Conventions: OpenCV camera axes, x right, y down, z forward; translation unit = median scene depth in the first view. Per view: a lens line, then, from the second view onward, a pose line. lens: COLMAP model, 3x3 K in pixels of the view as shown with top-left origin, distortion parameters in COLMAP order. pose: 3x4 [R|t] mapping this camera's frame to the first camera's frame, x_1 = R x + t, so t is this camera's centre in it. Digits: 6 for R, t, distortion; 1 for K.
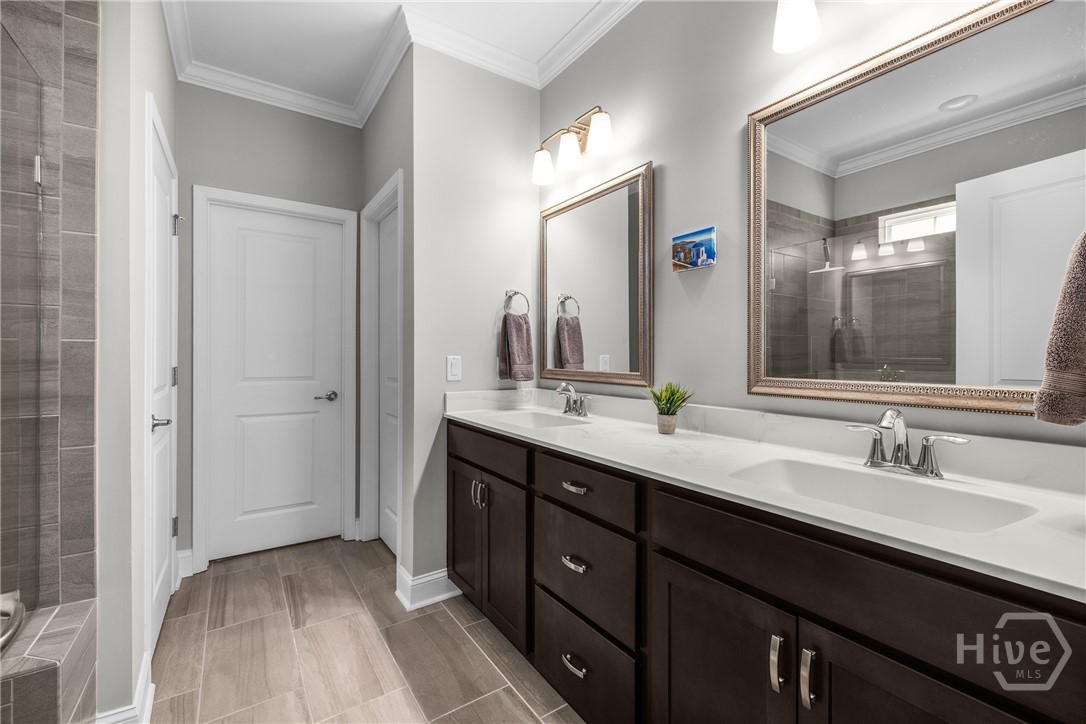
lens RADIAL K [[464.8, 0, 544.6], [0, 464.8, 355.9], [0, 0, 1]] dist [-0.000184, -0.000232]
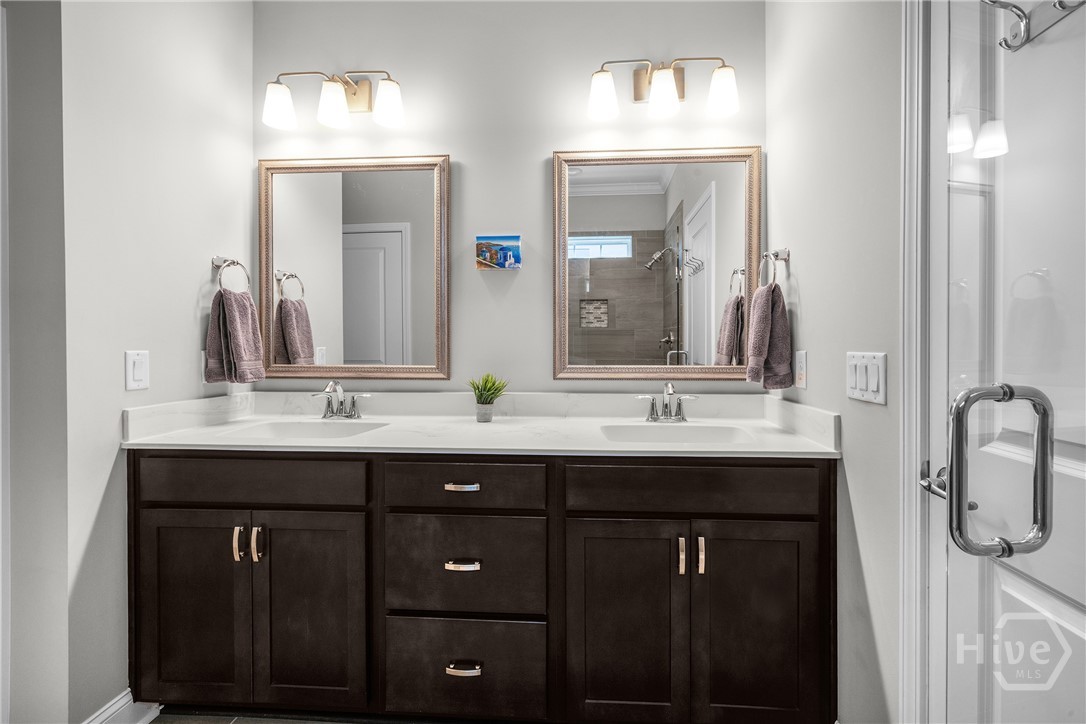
lens RADIAL K [[476.0, 0, 564.0], [0, 476.0, 347.2], [0, 0, 1]] dist [-0.001756, 0.000160]
pose [[0.608165, -0.006126, 0.793787, -0.459143], [0.001544, 0.999977, 0.006534, -0.009730], [-0.793809, -0.002748, 0.608161, 0.182104]]
